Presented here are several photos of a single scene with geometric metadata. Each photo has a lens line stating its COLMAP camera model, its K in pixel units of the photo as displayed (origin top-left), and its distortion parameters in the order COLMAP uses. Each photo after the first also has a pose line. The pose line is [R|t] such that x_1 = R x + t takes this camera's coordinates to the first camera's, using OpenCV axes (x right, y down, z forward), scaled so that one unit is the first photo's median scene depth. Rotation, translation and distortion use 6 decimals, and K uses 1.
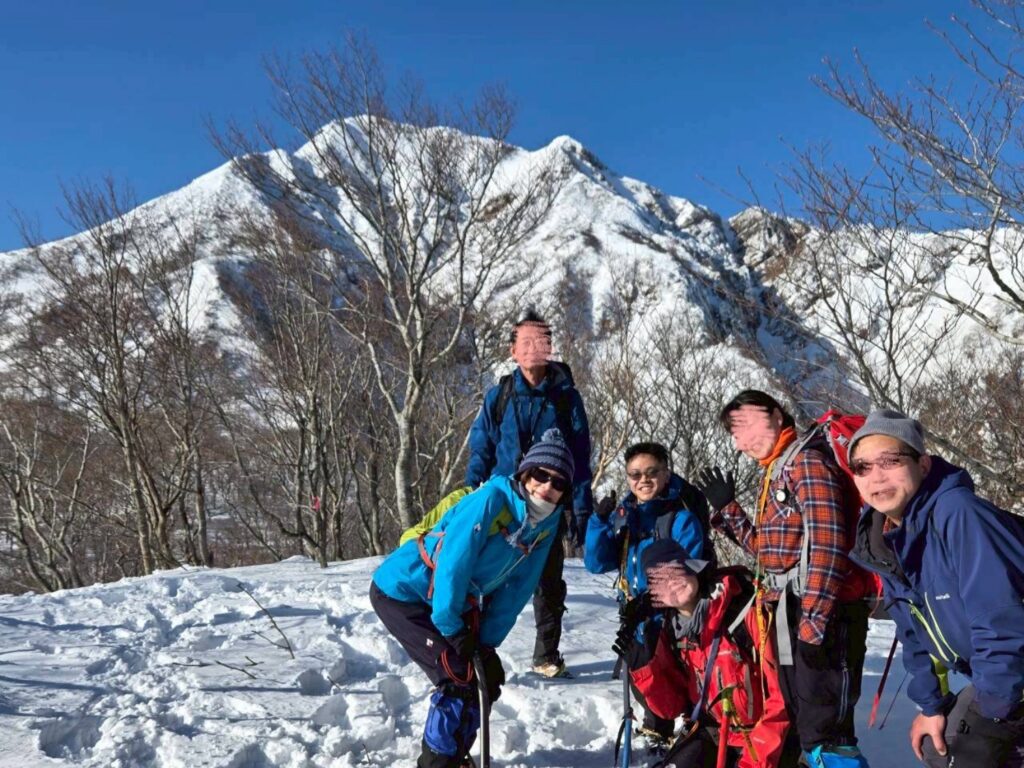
lens RADIAL K [[1054.7, 0, 512.0], [0, 1054.7, 384.0], [0, 0, 1]] dist [0.085893, -0.005682]
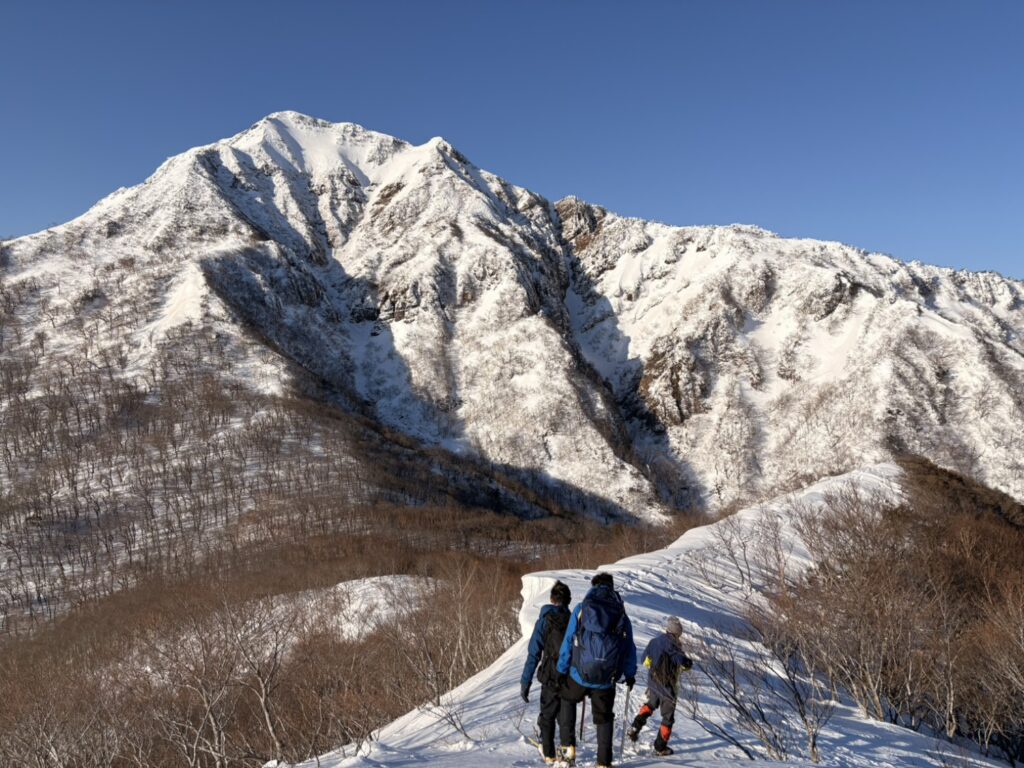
lens RADIAL K [[803.6, 0, 533.3], [0, 803.6, 387.4], [0, 0, 1]] dist [0.067799, -0.092542]
pose [[0.987730, -0.015647, 0.155387, 0.002399], [-0.003509, 0.992494, 0.122245, -0.051265], [-0.156133, -0.121290, 0.980261, -0.135031]]
